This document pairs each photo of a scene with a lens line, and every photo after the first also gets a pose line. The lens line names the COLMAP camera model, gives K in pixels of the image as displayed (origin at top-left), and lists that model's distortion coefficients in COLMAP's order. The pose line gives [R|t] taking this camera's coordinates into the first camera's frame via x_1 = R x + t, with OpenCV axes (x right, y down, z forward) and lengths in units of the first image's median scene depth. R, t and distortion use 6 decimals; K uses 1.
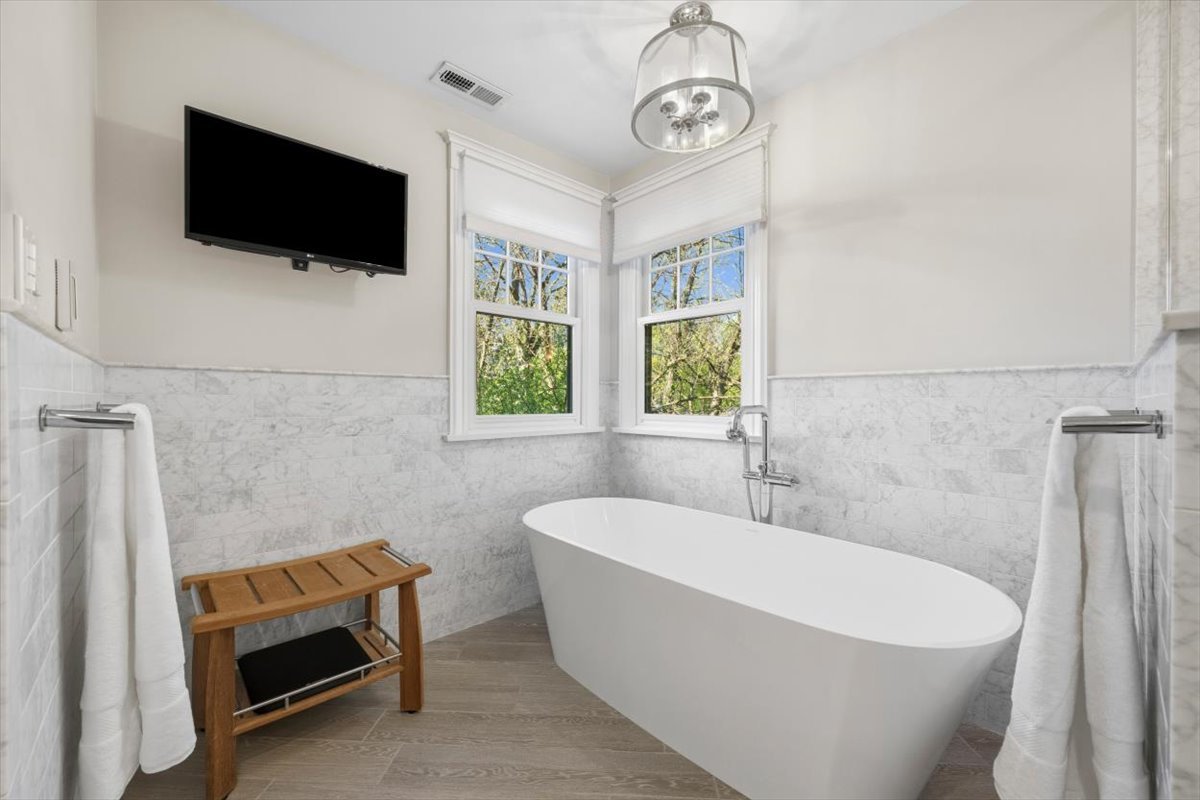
lens RADIAL K [[489.5, 0, 596.9], [0, 489.5, 400.8], [0, 0, 1]] dist [0.002713, -0.000837]
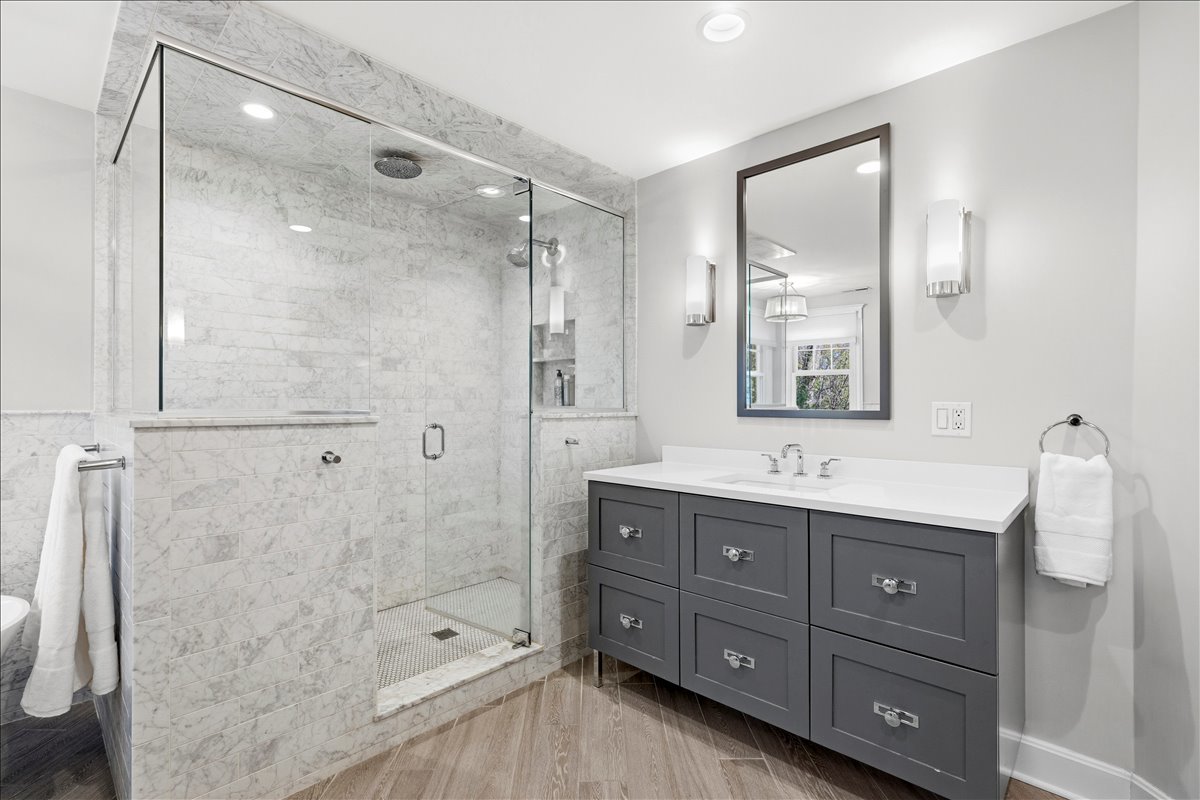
lens RADIAL K [[566.2, 0, 602.2], [0, 566.2, 396.9], [0, 0, 1]] dist [0.001962, -0.001596]
pose [[-0.031230, 0.003049, 0.999508, -0.670436], [0.005455, 0.999981, -0.002880, -0.107321], [-0.999497, 0.005362, -0.031246, -0.486641]]
